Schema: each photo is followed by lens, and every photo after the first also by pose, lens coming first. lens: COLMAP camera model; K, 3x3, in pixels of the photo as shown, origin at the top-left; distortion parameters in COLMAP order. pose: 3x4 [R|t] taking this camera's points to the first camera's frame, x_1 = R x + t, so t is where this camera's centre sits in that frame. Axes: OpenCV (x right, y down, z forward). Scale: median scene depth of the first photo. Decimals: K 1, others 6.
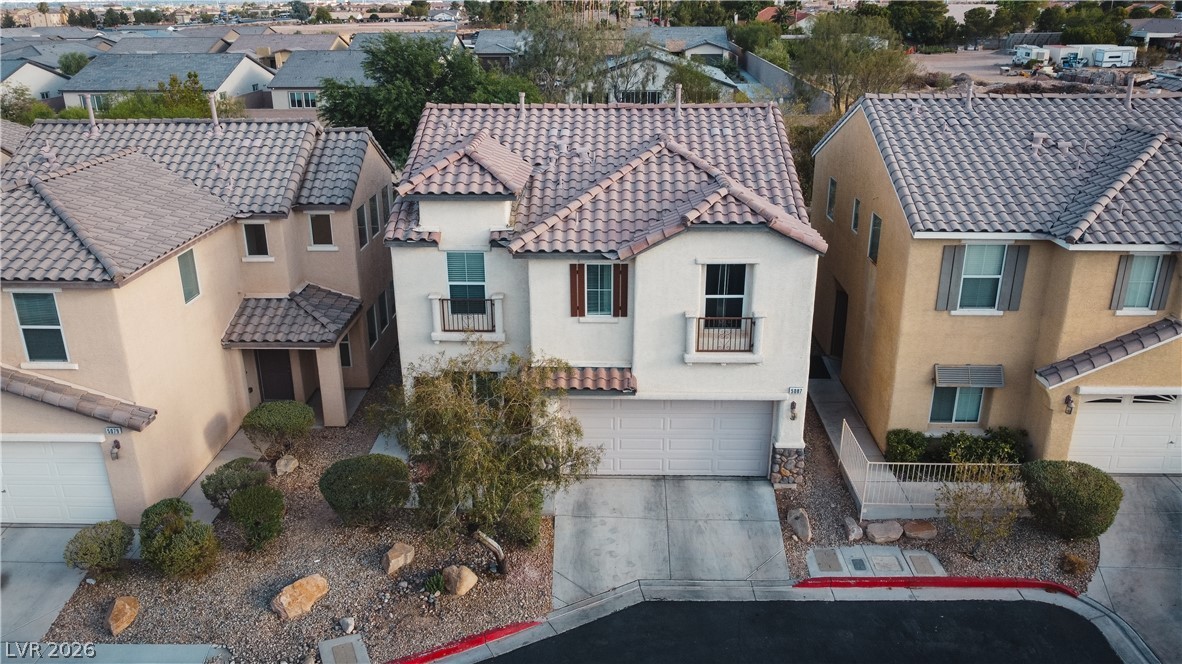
lens RADIAL K [[890.5, 0, 591.0], [0, 890.5, 332.0], [0, 0, 1]] dist [0.002728, -0.008608]
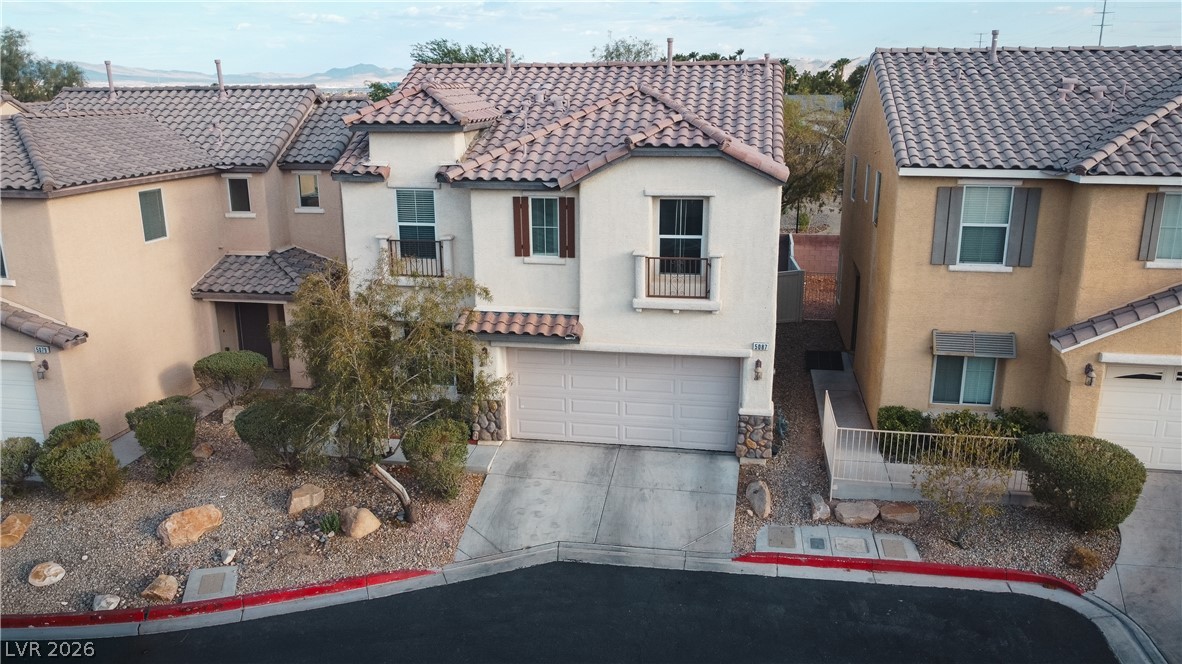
lens RADIAL K [[890.5, 0, 591.0], [0, 890.5, 332.0], [0, 0, 1]] dist [0.002728, -0.008608]
pose [[0.989288, 0.038082, -0.140923, 0.190307], [-0.050667, 0.994935, -0.086822, 0.138505], [0.136903, 0.093032, 0.986206, 0.106718]]
